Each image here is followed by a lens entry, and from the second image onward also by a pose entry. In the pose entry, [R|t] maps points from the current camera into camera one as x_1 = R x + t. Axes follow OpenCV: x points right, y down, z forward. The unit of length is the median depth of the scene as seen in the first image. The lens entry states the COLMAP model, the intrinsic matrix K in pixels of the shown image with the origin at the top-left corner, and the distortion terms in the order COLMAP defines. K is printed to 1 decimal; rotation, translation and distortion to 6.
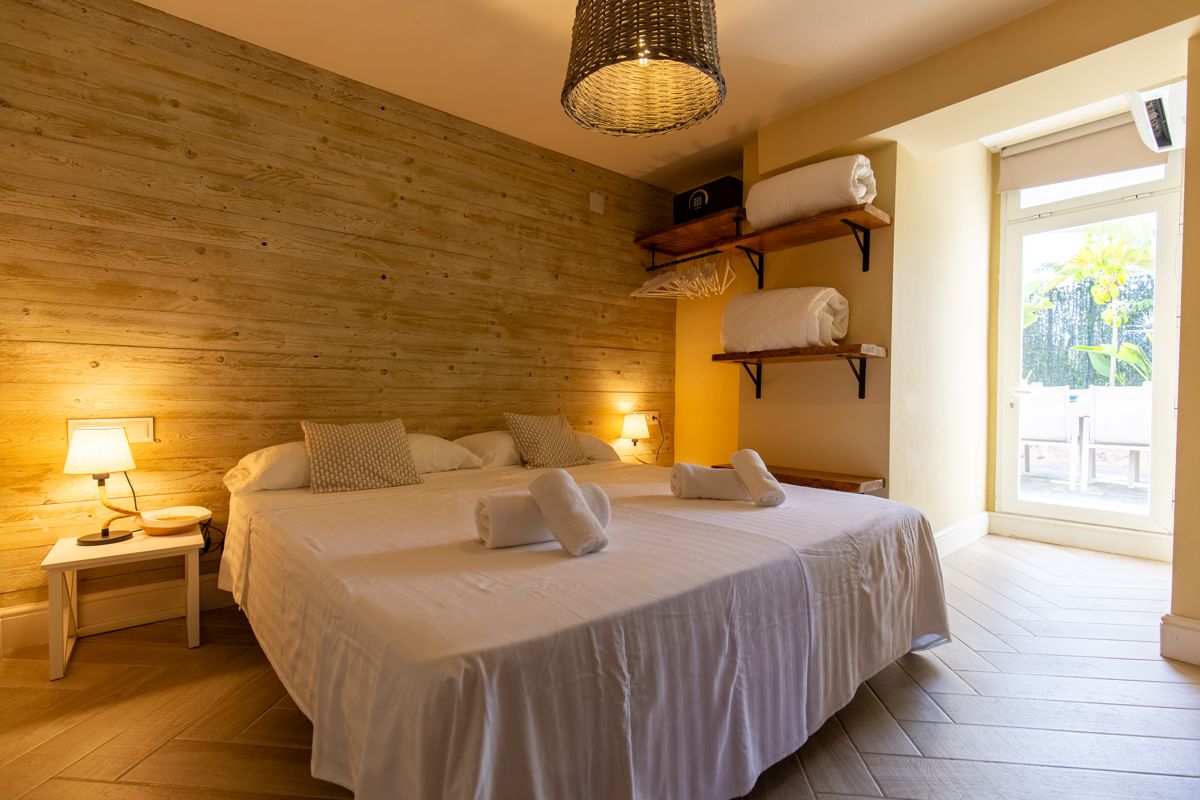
lens RADIAL K [[548.5, 0, 597.5], [0, 548.5, 404.7], [0, 0, 1]] dist [0.009751, -0.001096]
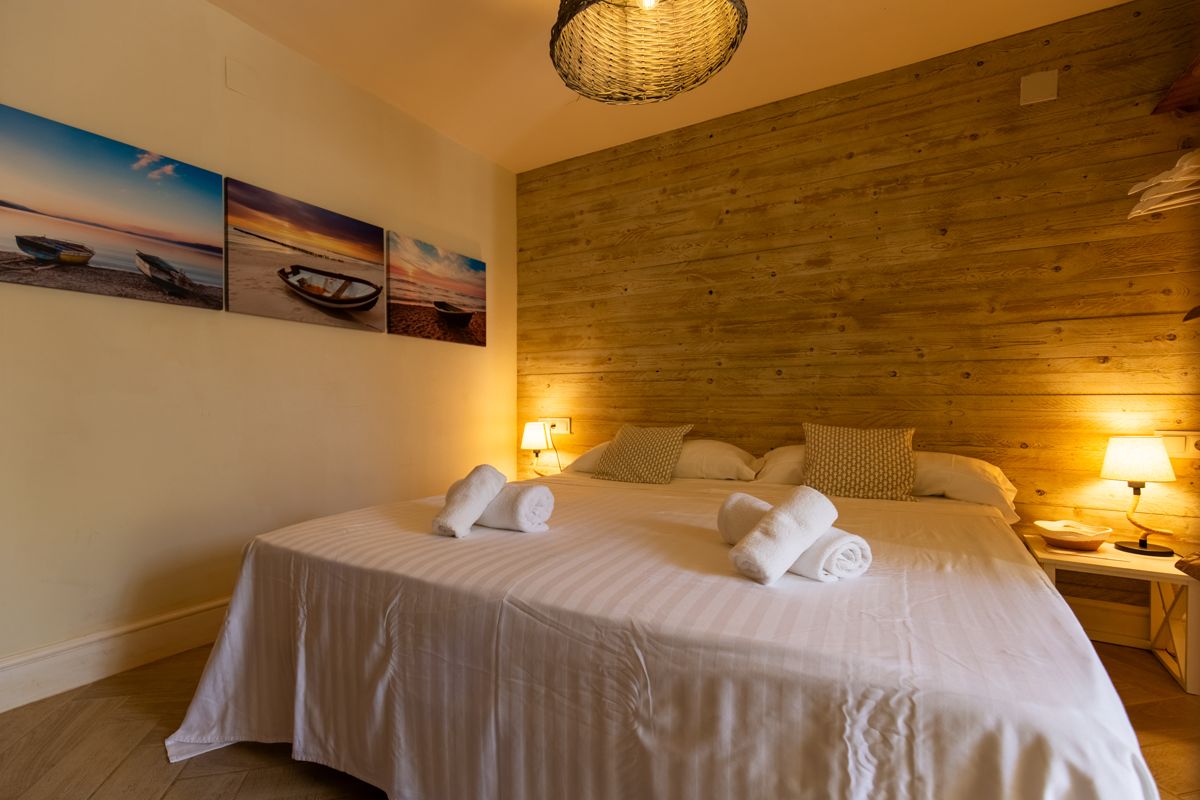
lens RADIAL K [[562.1, 0, 582.2], [0, 562.1, 404.3], [0, 0, 1]] dist [0.004482, -0.000263]
pose [[0.315363, -0.007492, -0.948941, 0.604758], [-0.013969, 0.999824, -0.012536, 0.002549], [0.948868, 0.017210, 0.315203, 0.449244]]
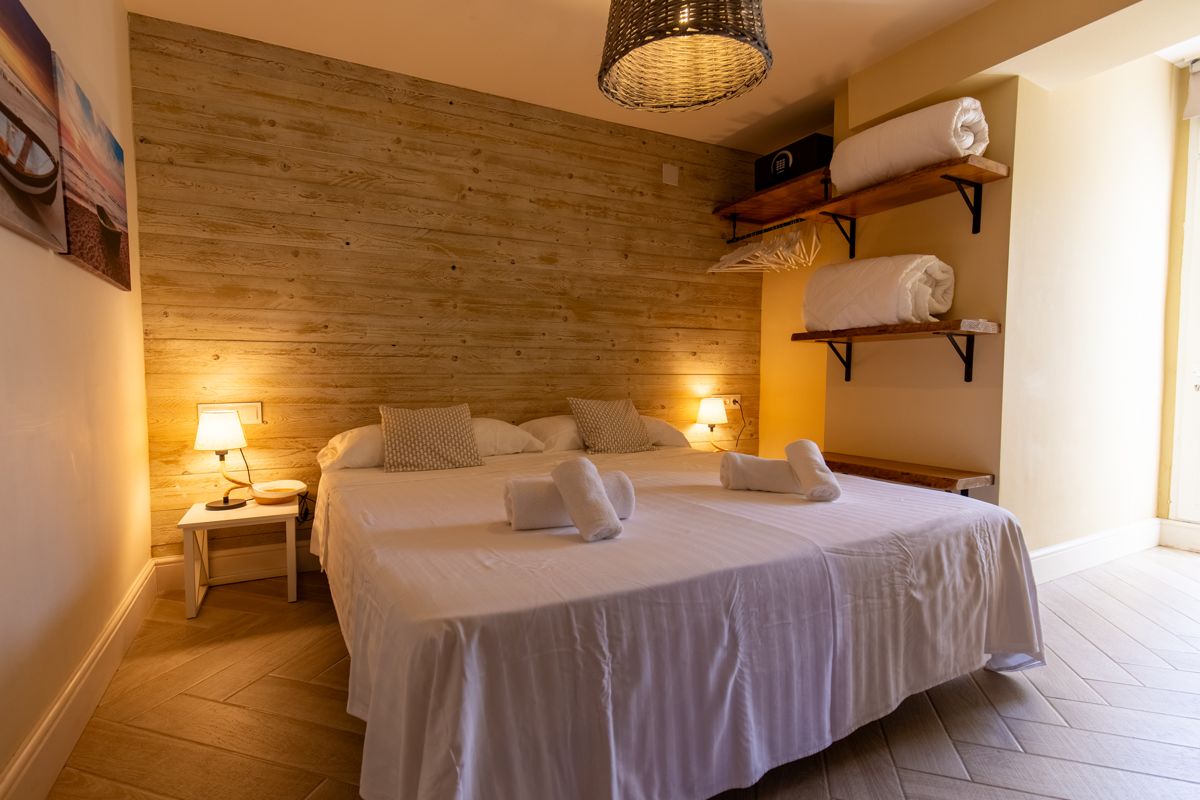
lens RADIAL K [[580.0, 0, 578.7], [0, 580.0, 402.8], [0, 0, 1]] dist [0.011538, -0.001383]
pose [[0.975890, 0.003659, -0.218234, 0.089829], [0.003578, 0.999457, 0.032759, -0.011319], [0.218235, -0.032750, 0.975347, -0.033871]]
